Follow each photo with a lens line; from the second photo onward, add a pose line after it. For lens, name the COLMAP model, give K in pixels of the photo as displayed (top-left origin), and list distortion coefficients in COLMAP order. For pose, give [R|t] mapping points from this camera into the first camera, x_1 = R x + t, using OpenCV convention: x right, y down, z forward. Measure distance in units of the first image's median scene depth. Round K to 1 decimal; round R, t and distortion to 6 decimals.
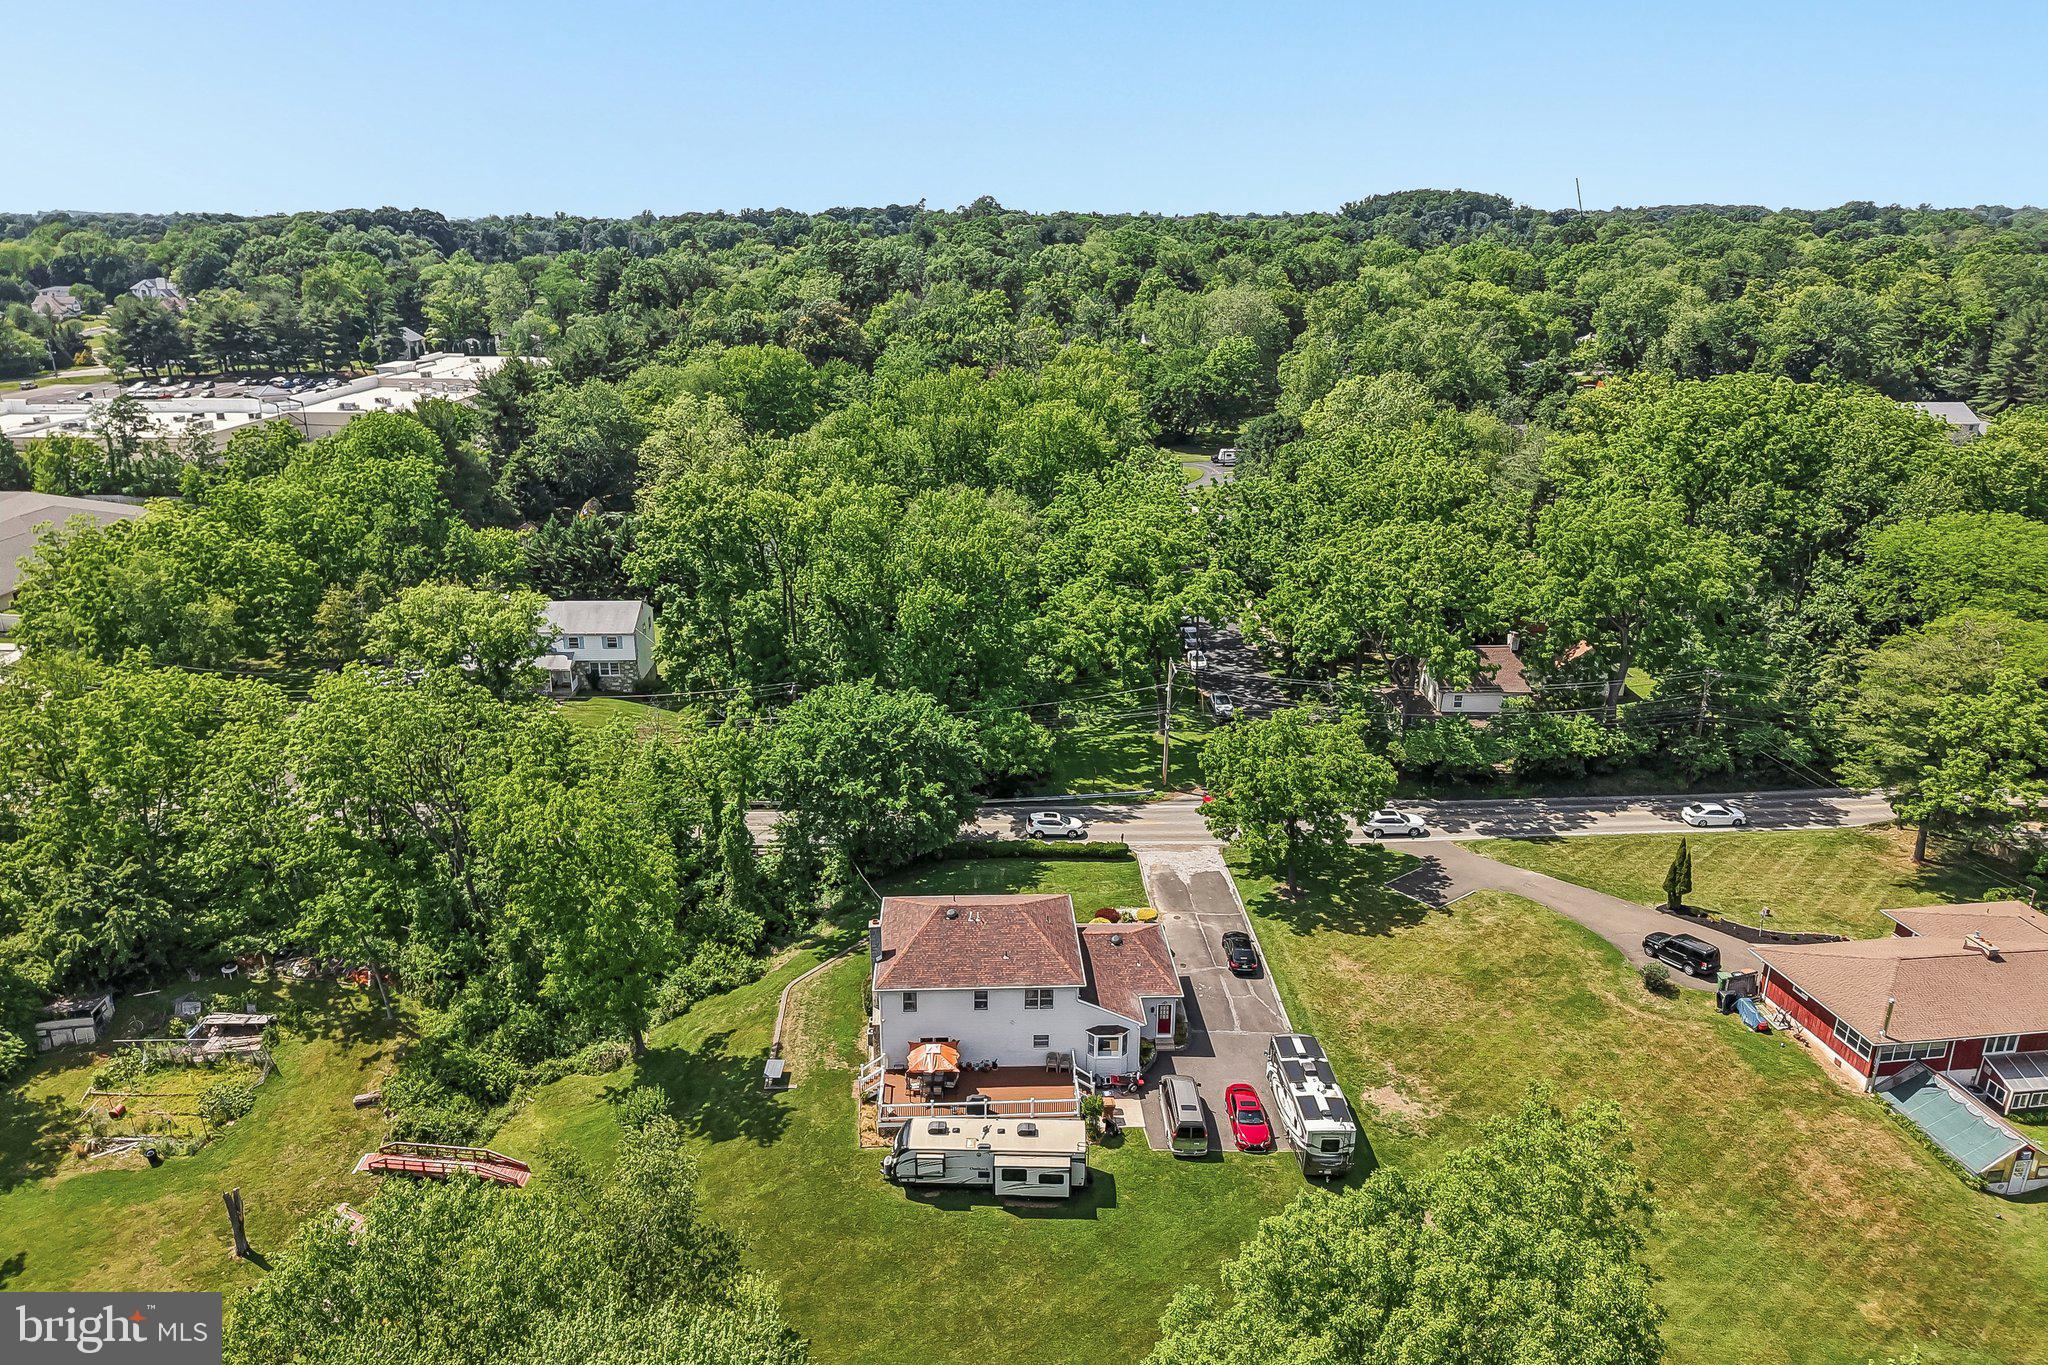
lens RADIAL K [[1371.4, 0, 1020.9], [0, 1371.4, 700.2], [0, 0, 1]] dist [0.015619, -0.018514]
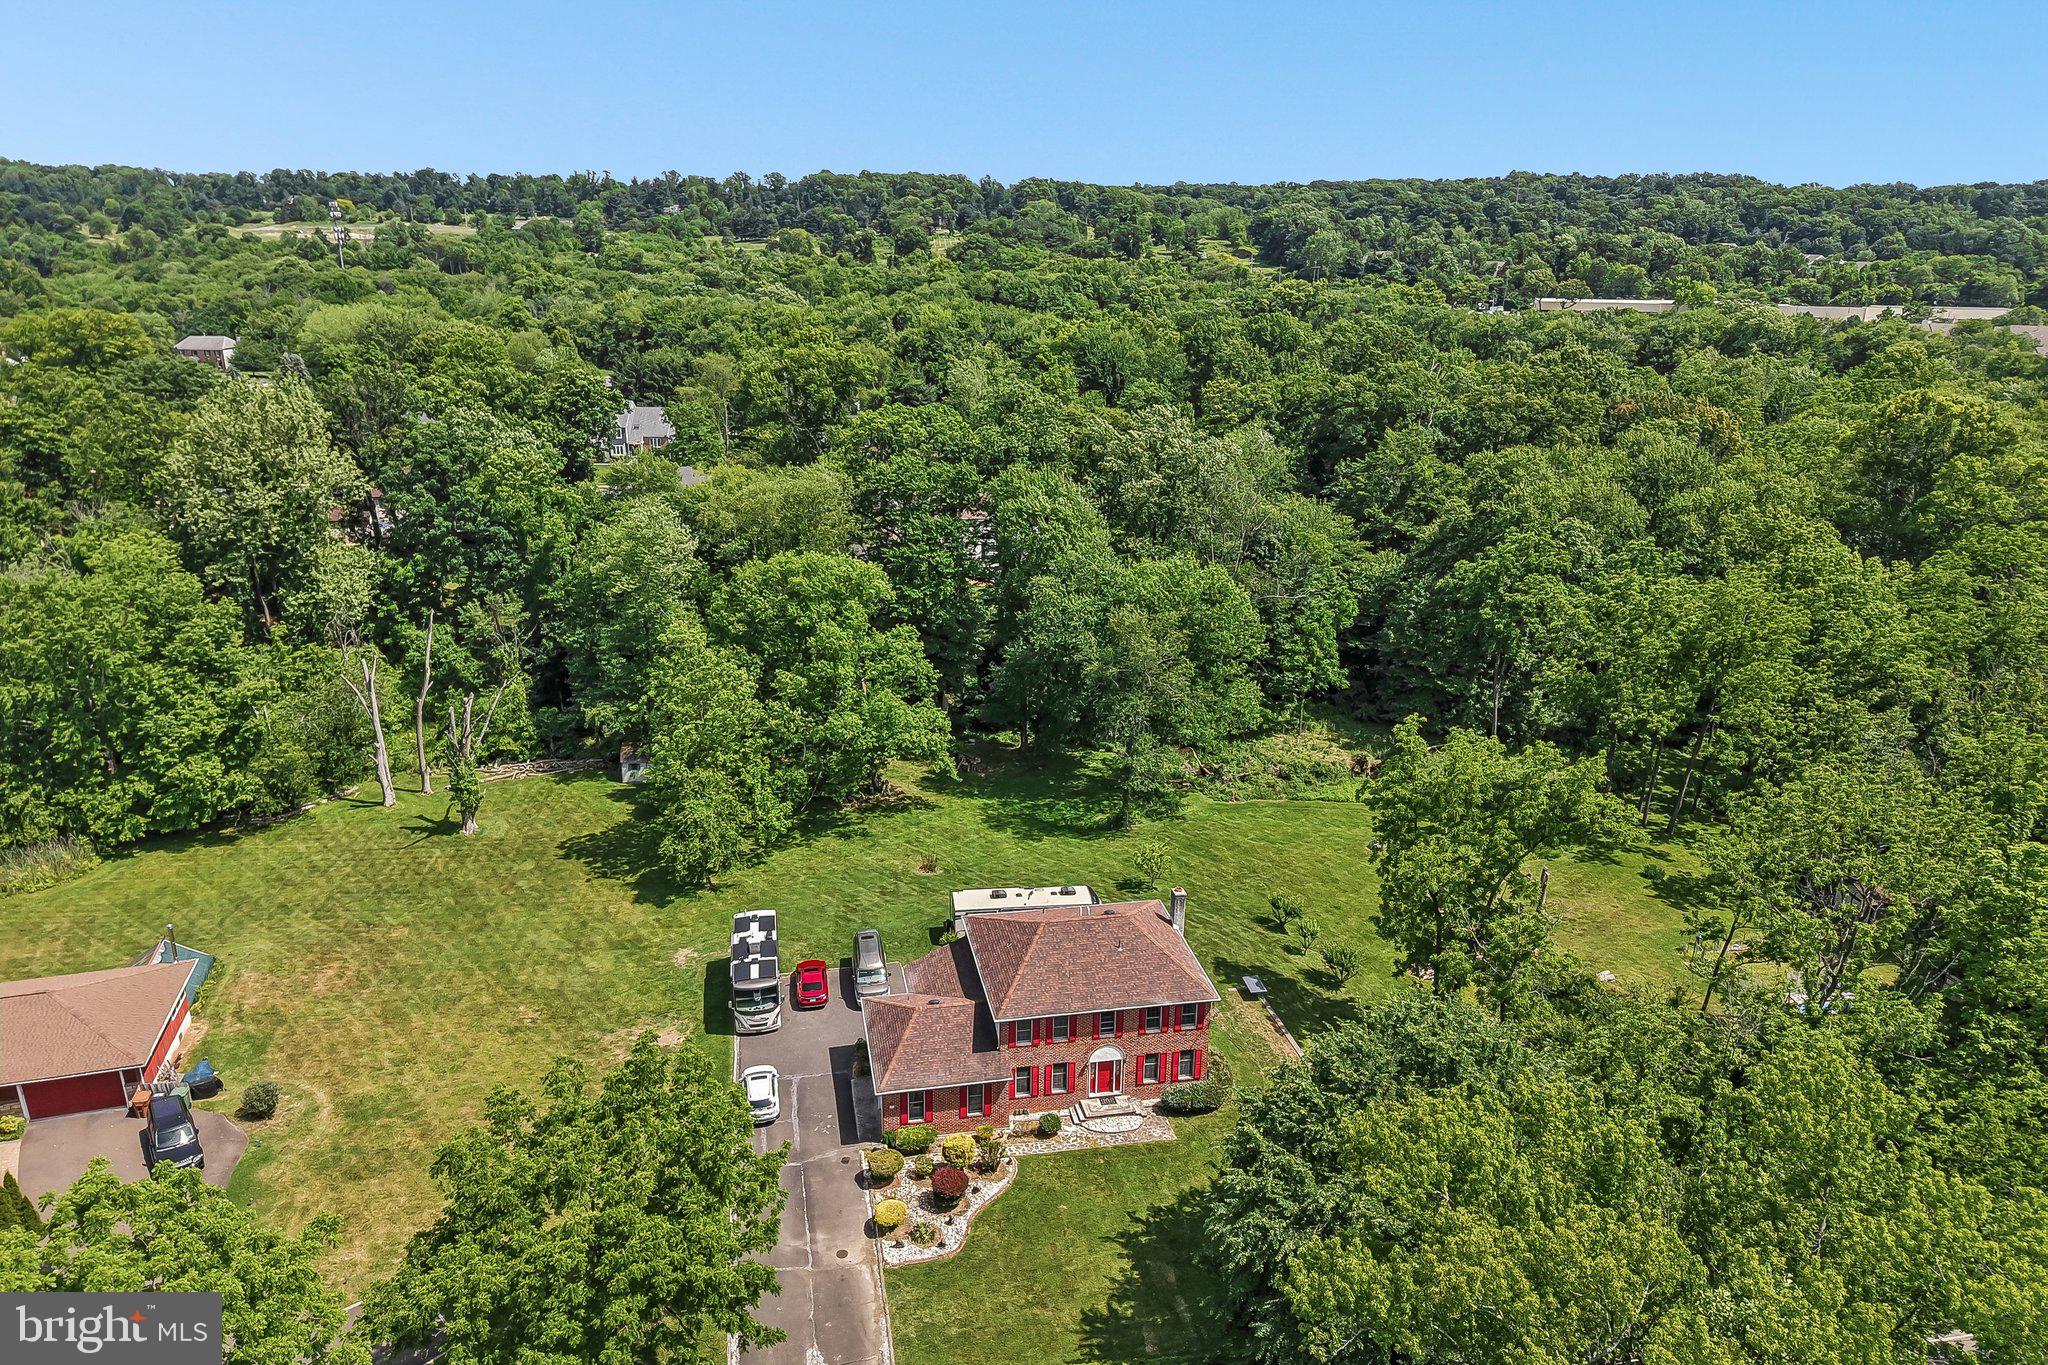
lens RADIAL K [[1371.4, 0, 1015.6], [0, 1371.4, 697.9], [0, 0, 1]] dist [0.015619, -0.018514]
pose [[-0.989527, 0.034567, -0.140149, 0.125876], [-0.060005, 0.784539, 0.617169, -0.479123], [0.131286, 0.619115, -0.774248, 1.465728]]
